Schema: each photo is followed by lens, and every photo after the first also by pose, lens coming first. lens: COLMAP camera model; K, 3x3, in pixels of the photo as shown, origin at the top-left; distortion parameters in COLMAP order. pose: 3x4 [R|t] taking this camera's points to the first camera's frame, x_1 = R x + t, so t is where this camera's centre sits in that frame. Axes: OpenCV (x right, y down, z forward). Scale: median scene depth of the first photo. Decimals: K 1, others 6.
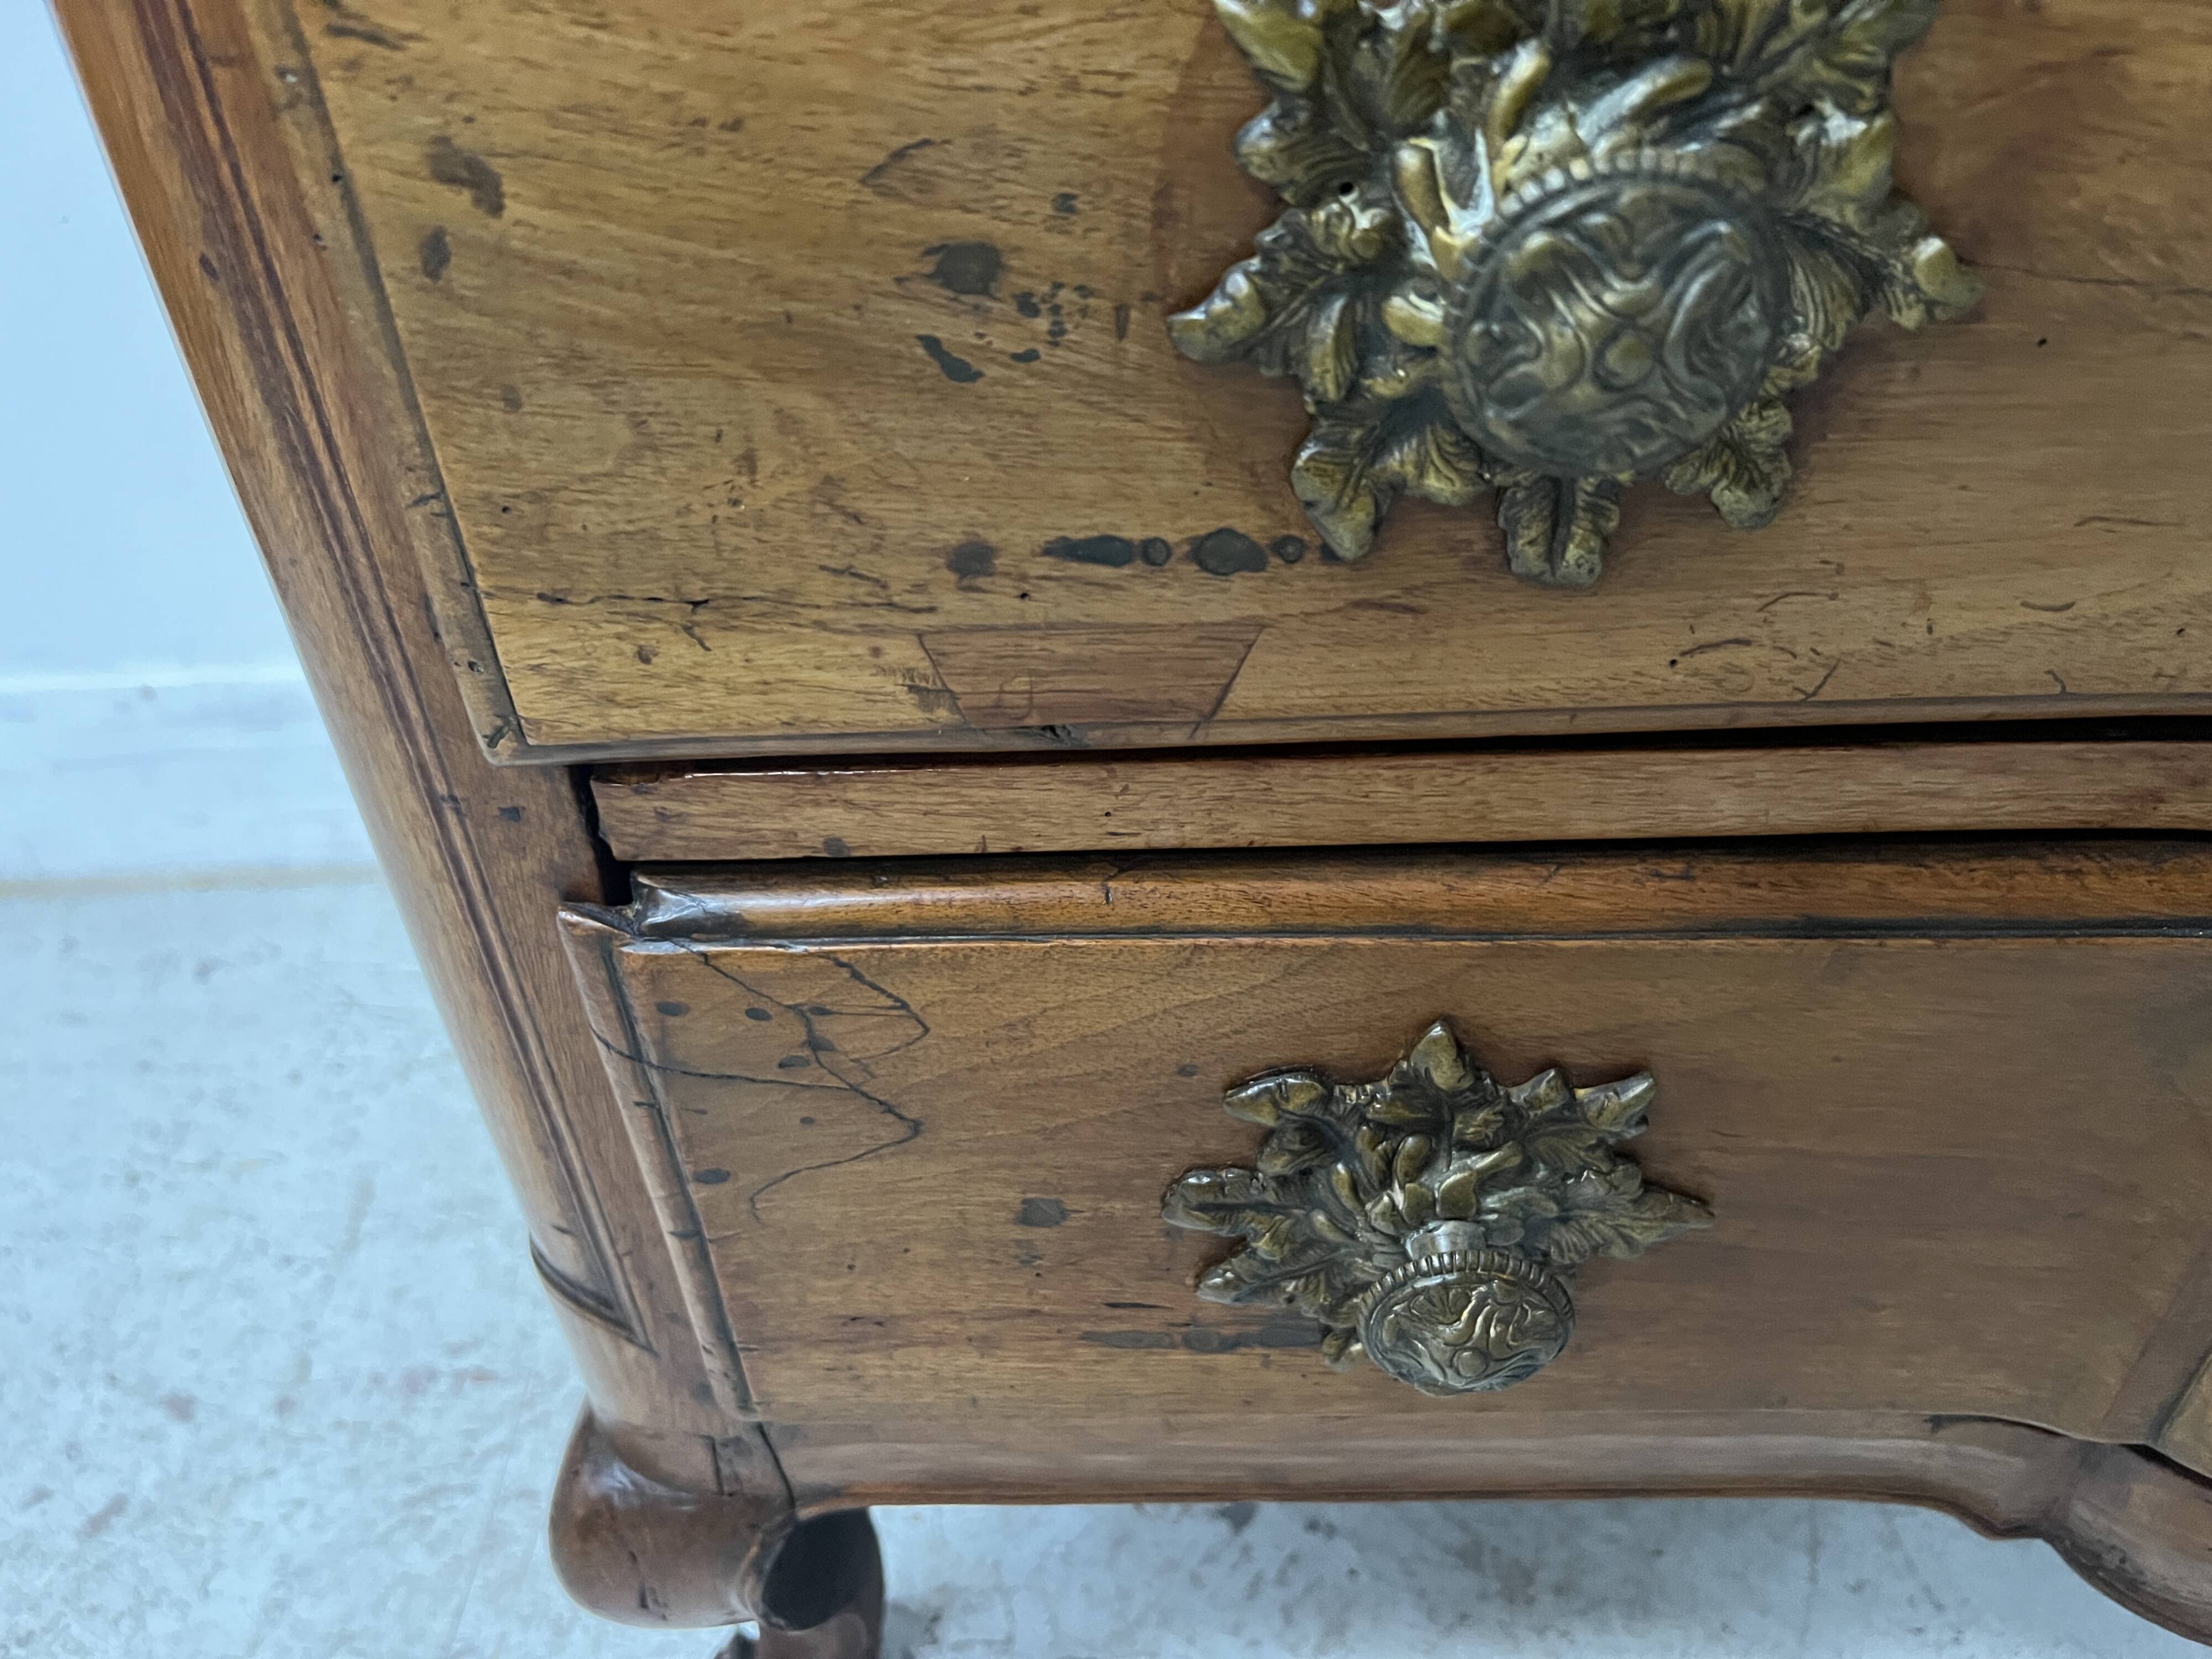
lens RADIAL K [[1688.9, 0, 1131.7], [0, 1688.9, 837.7], [0, 0, 1]] dist [0.029508, -0.057717]
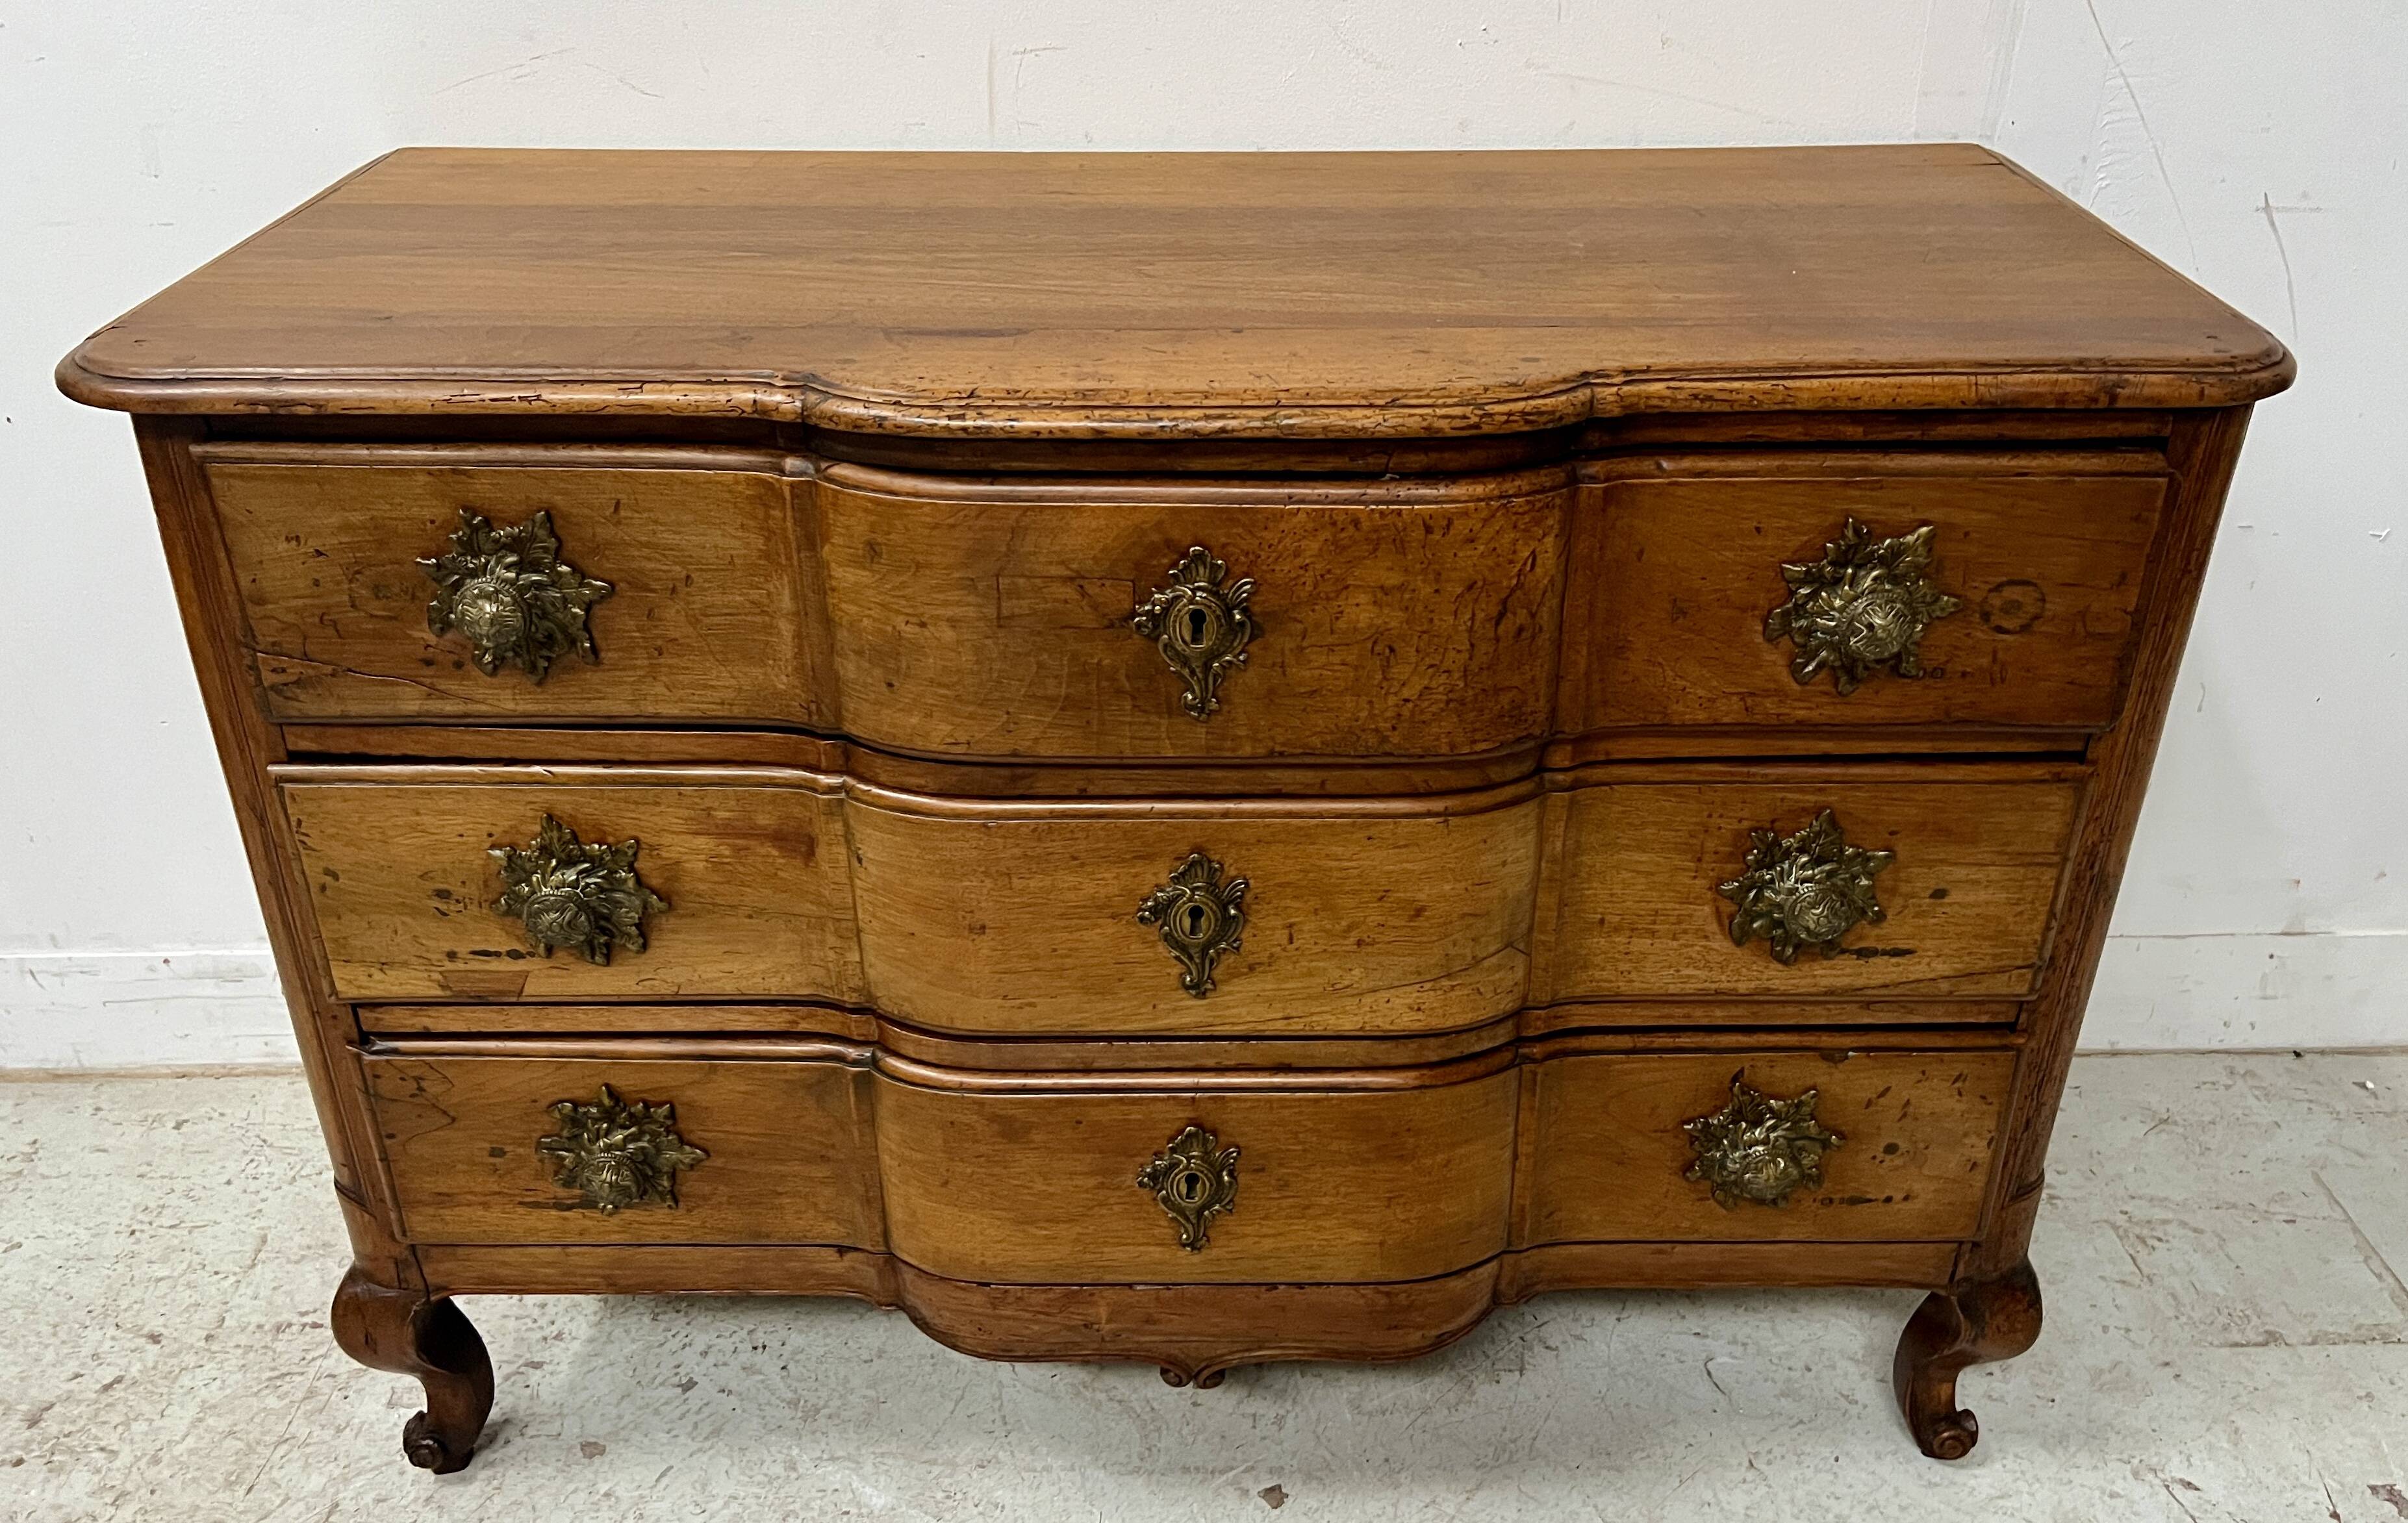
lens RADIAL K [[1954.1, 0, 1256.8], [0, 1954.1, 761.3], [0, 0, 1]] dist [0.051597, -0.063706]
pose [[0.999165, 0.028567, 0.029202, 1.318255], [-0.022833, 0.983283, -0.180646, 0.148379], [-0.033874, 0.179829, 0.983115, -2.973050]]
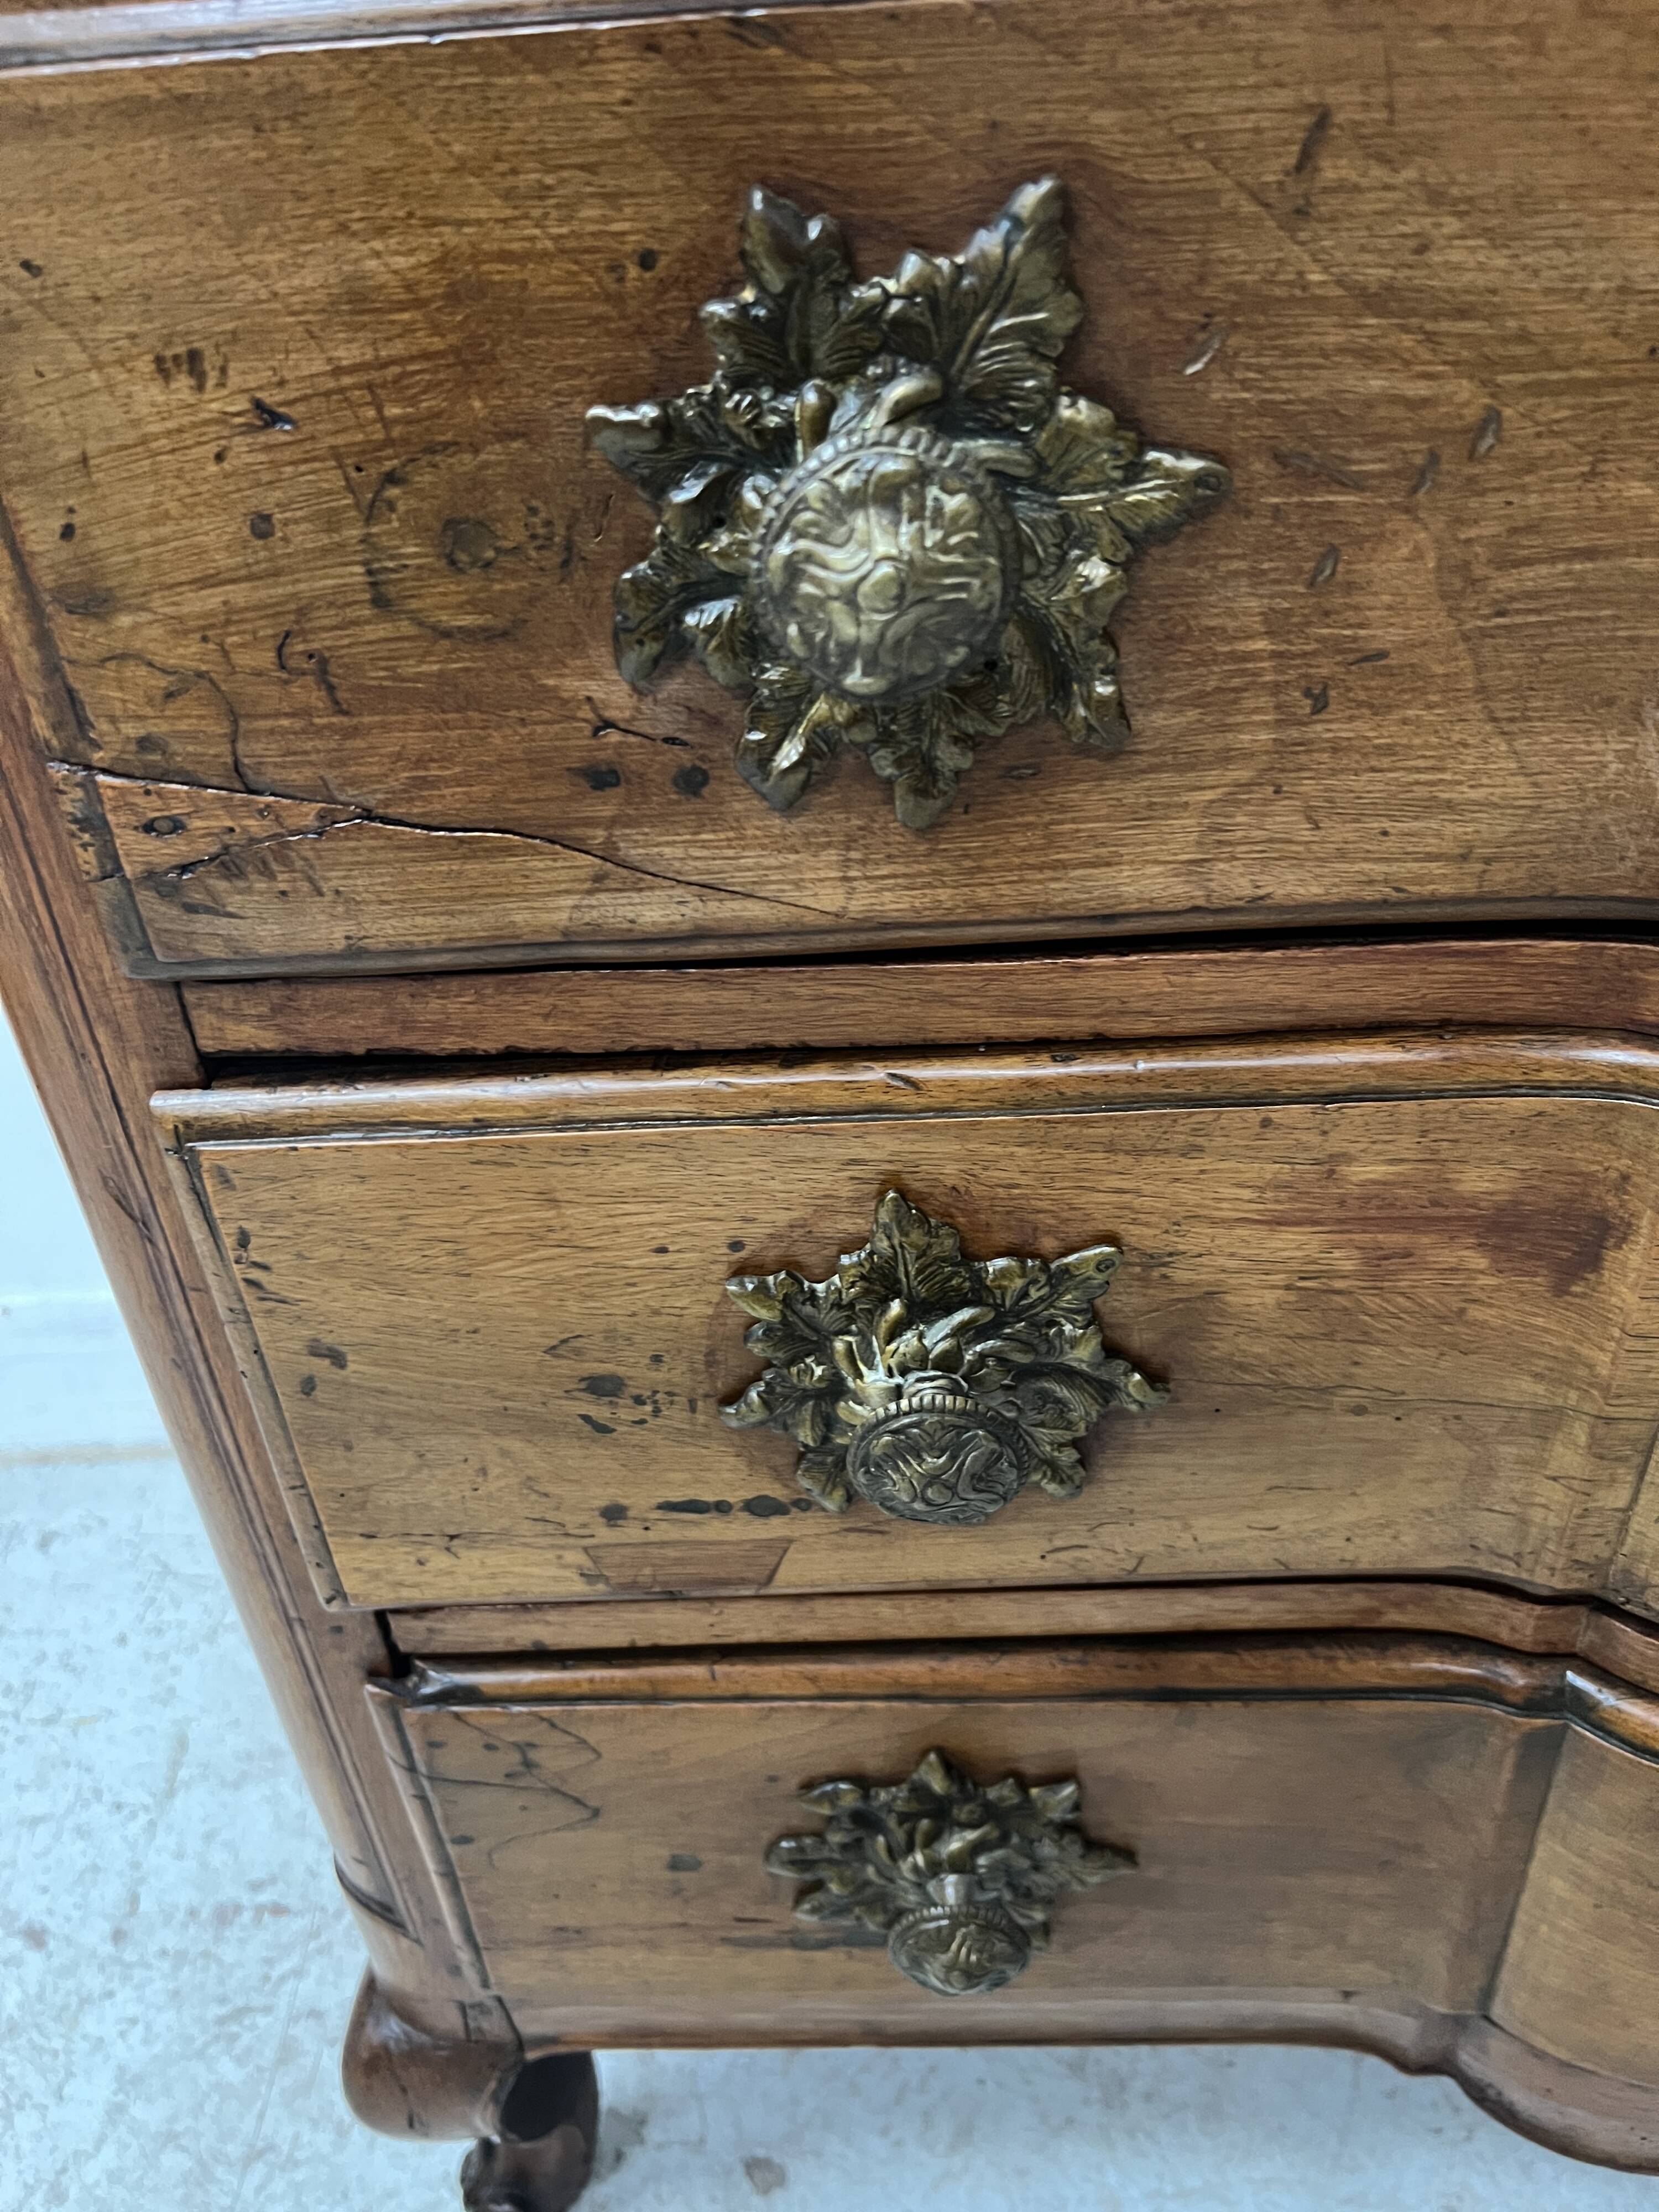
lens RADIAL K [[1688.2, 0, 835.9], [0, 1688.2, 1106.2], [0, 0, 1]] dist [-0.002615, -0.002120]
pose [[0.999444, -0.017820, -0.028179, 0.141828], [0.015346, 0.996205, -0.085674, -0.329338], [0.029599, 0.085194, 0.995925, -0.551160]]
